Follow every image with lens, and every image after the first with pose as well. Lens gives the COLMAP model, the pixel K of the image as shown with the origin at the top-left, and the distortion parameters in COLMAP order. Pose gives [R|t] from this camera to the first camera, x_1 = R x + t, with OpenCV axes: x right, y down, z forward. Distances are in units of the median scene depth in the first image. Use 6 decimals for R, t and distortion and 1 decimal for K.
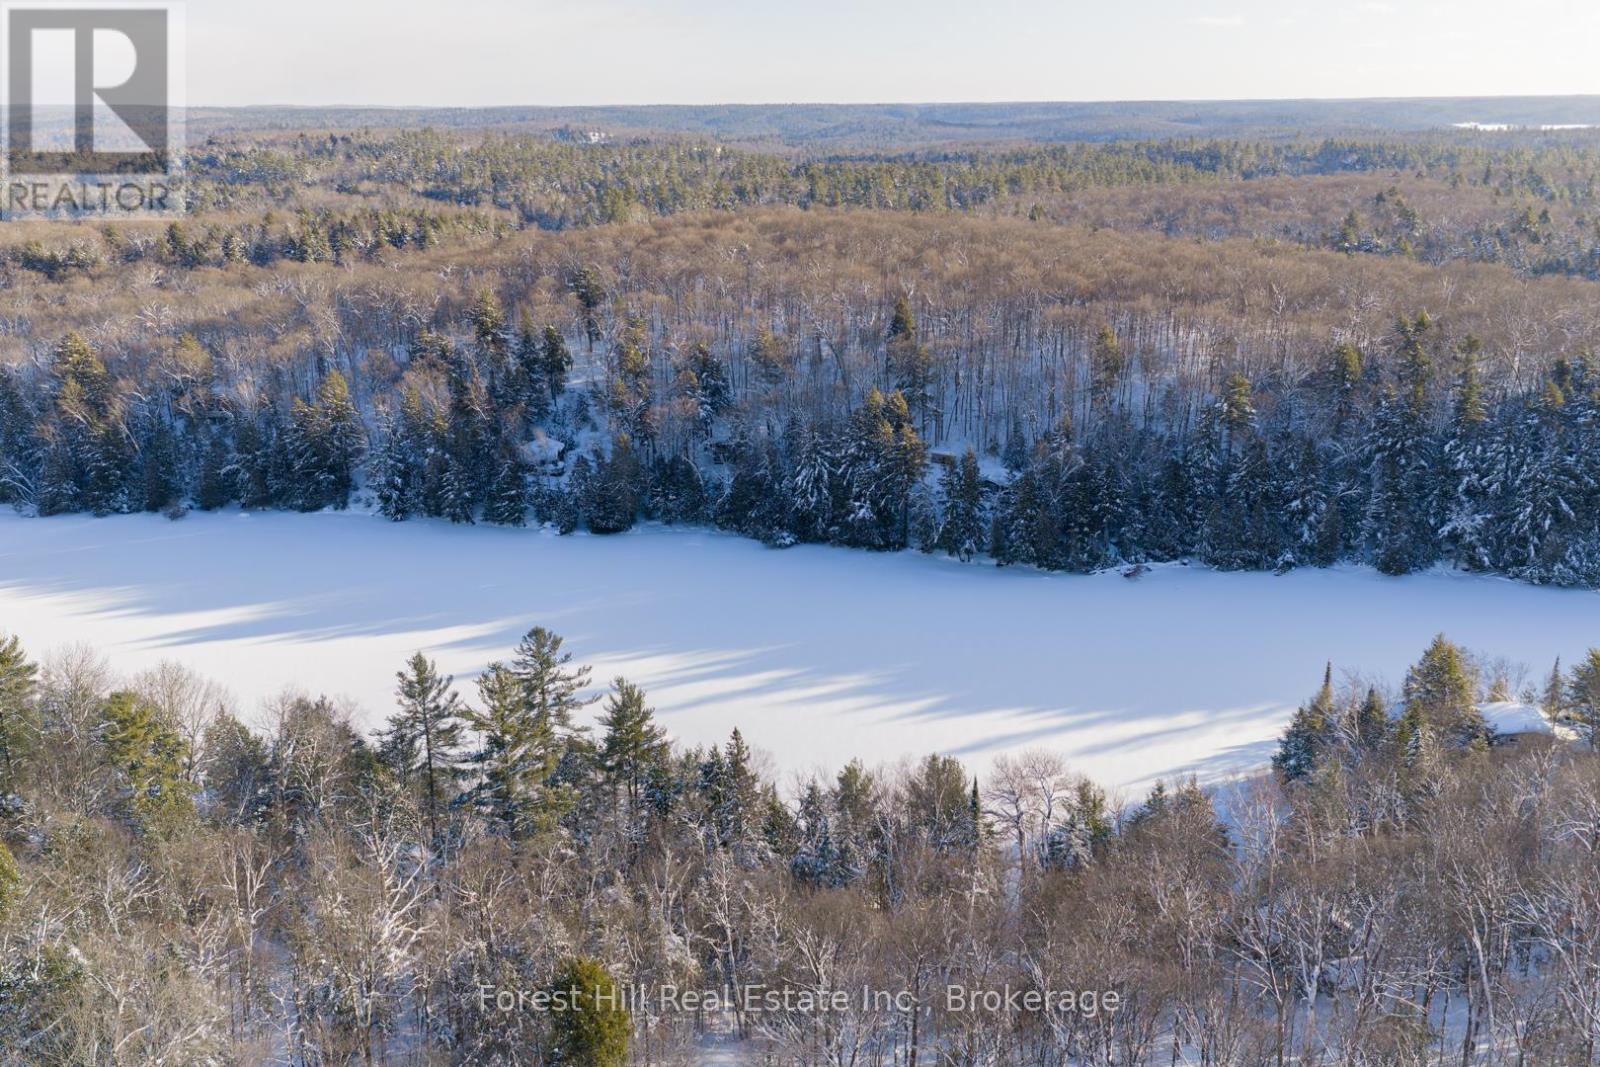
lens RADIAL K [[1332.4, 0, 800.0], [0, 1332.4, 533.5], [0, 0, 1]] dist [0.028001, -0.007567]
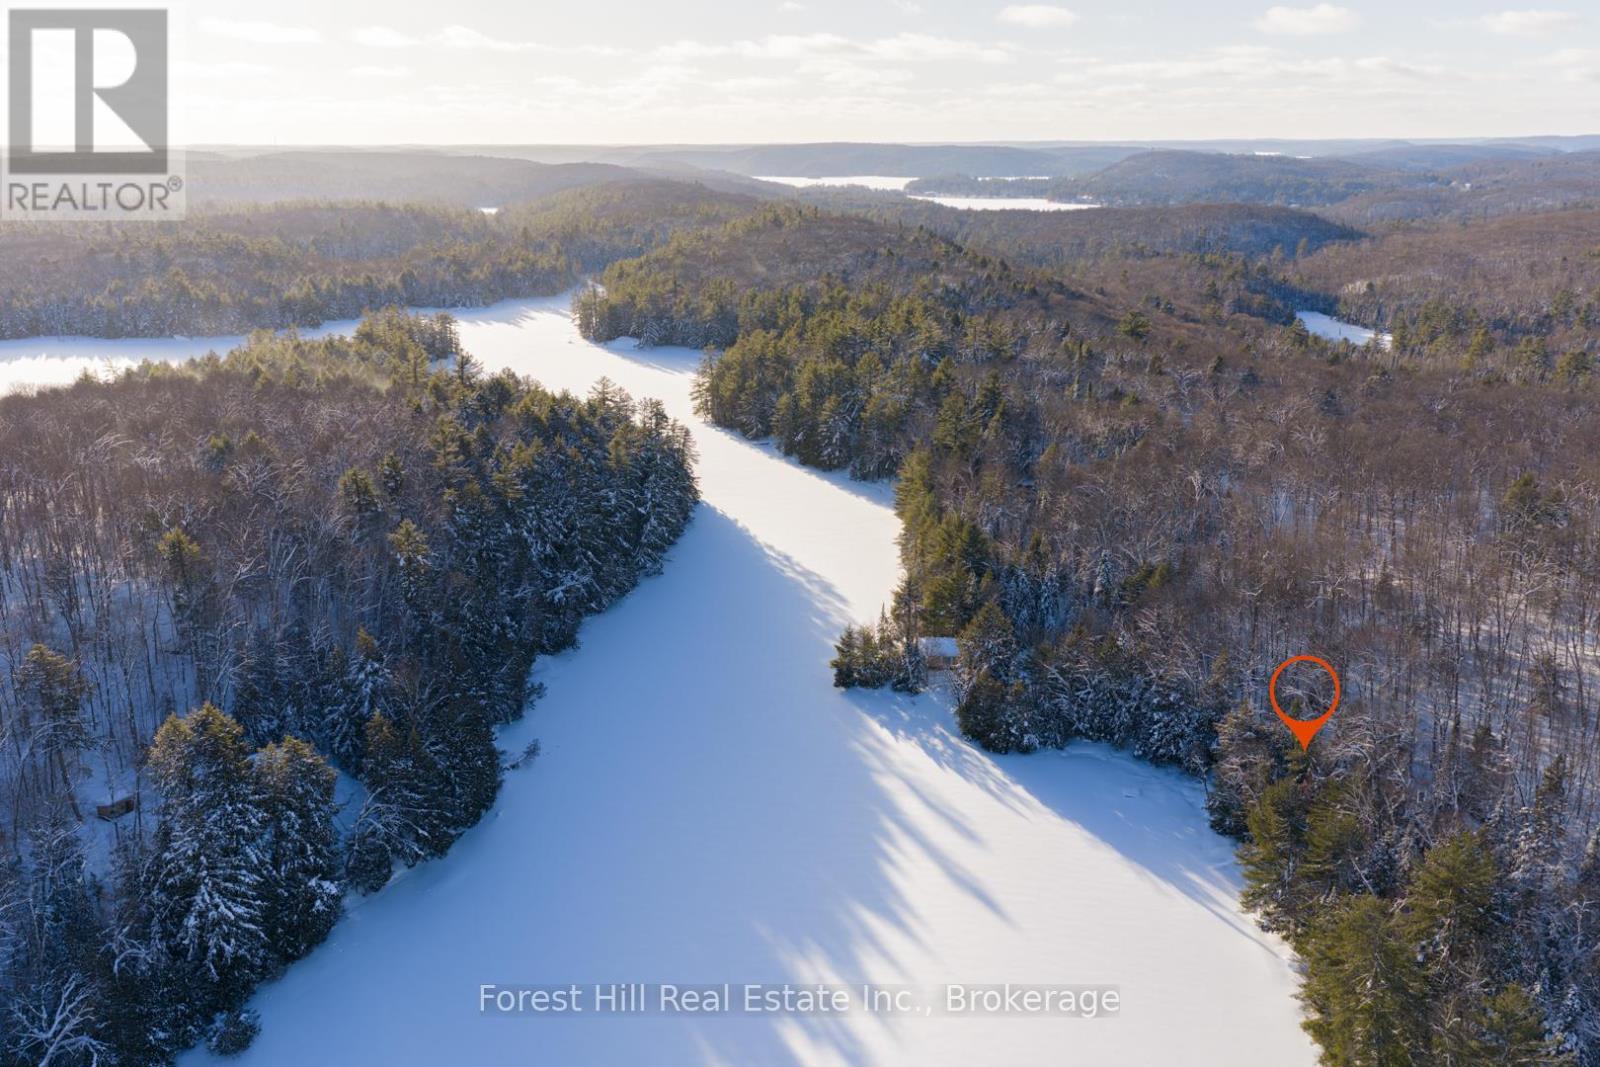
lens RADIAL K [[1349.5, 0, 800.0], [0, 1349.5, 533.5], [0, 0, 1]] dist [0.024970, -0.010136]
pose [[-0.066349, -0.269325, 0.960761, -0.552120], [0.311749, 0.909084, 0.276367, -0.283015], [-0.947845, 0.317853, 0.023645, 0.755228]]
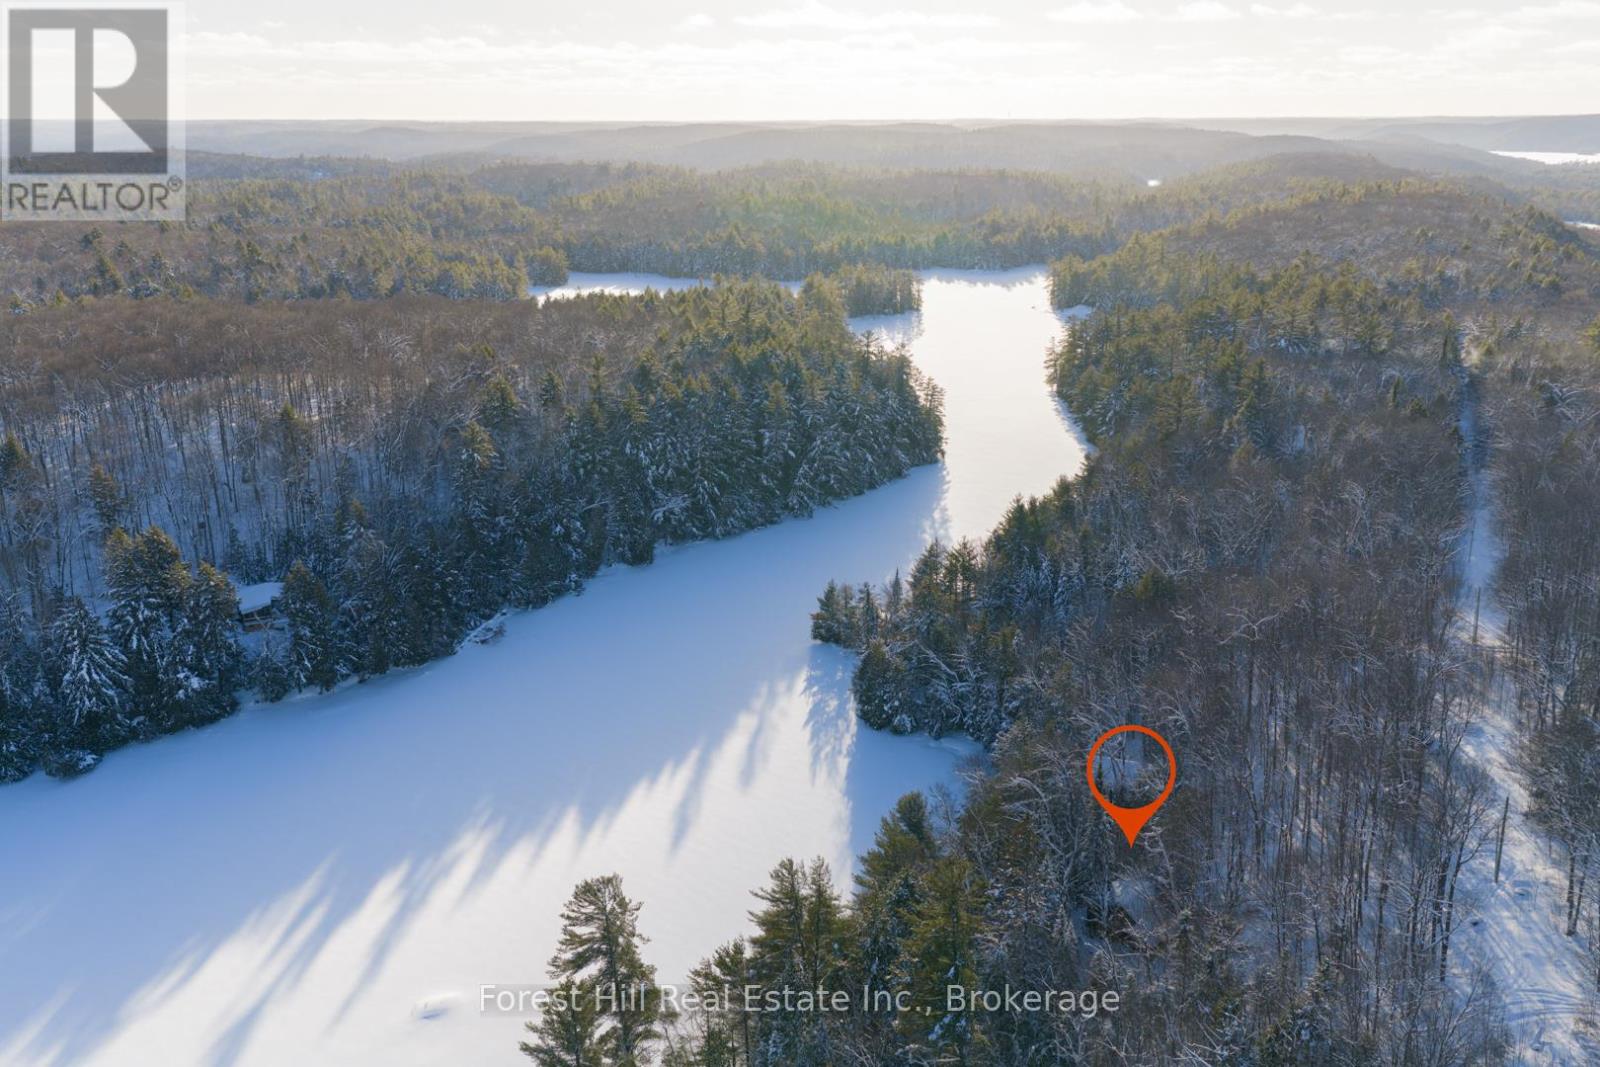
lens RADIAL K [[1332.4, 0, 800.0], [0, 1332.4, 533.5], [0, 0, 1]] dist [0.028001, -0.007567]
pose [[0.451111, -0.257580, 0.854489, -0.461912], [0.272511, 0.951474, 0.142949, -0.119679], [-0.849845, 0.168372, 0.499414, 0.300919]]
